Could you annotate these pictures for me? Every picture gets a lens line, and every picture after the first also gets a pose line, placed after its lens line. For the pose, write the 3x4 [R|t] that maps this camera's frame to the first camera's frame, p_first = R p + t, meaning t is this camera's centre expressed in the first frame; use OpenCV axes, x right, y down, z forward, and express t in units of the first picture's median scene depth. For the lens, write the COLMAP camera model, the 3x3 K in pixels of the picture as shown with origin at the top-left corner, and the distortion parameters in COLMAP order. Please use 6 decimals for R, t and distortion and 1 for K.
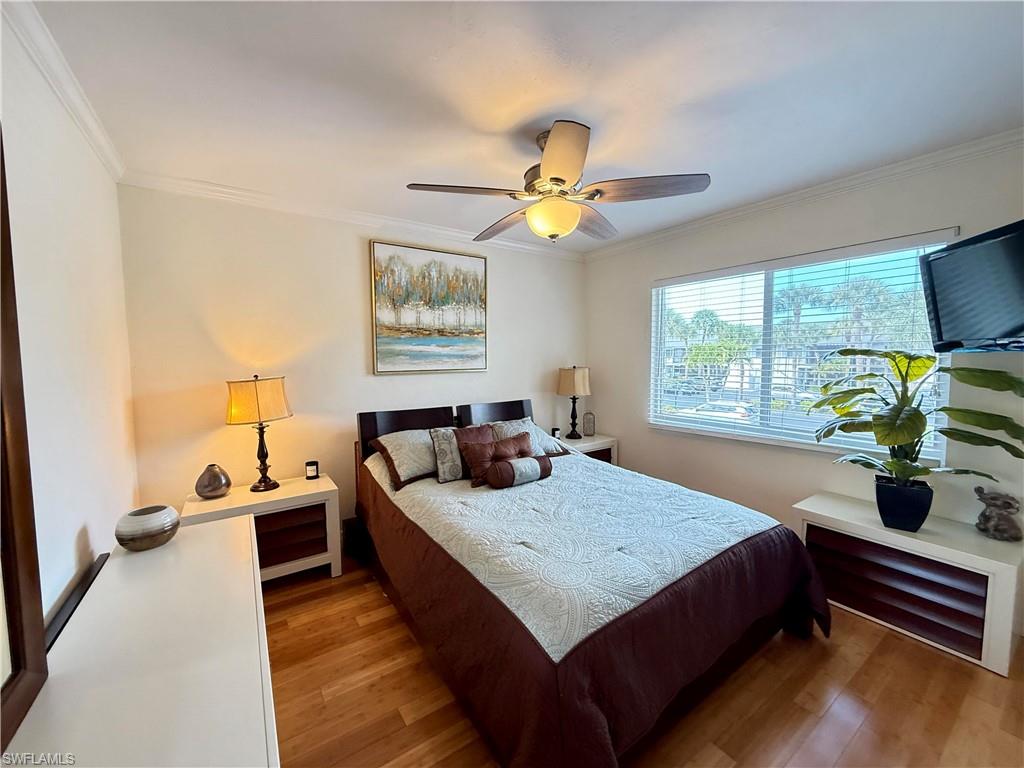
lens RADIAL K [[408.0, 0, 507.9], [0, 408.0, 385.2], [0, 0, 1]] dist [-0.002554, 0.000475]
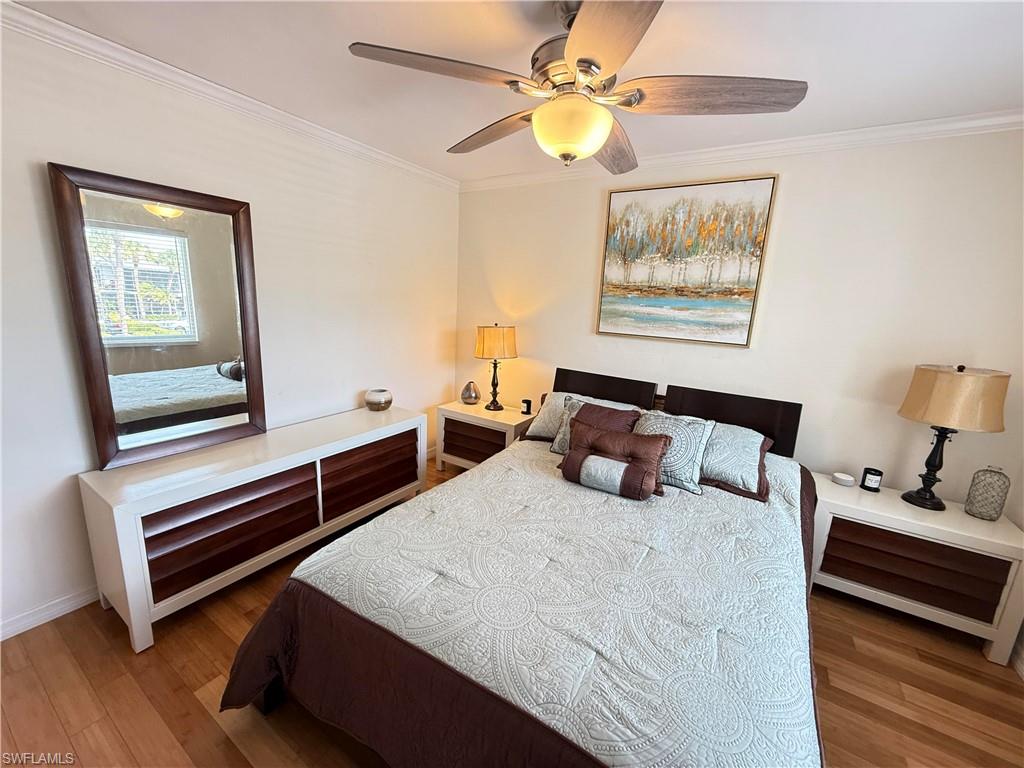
lens RADIAL K [[408.0, 0, 506.2], [0, 408.0, 382.4], [0, 0, 1]] dist [-0.002554, 0.000475]
pose [[0.391415, 0.211923, -0.895479, 0.473194], [-0.118746, 0.976616, 0.179220, -0.060341], [0.912521, 0.036185, 0.407427, 0.383240]]
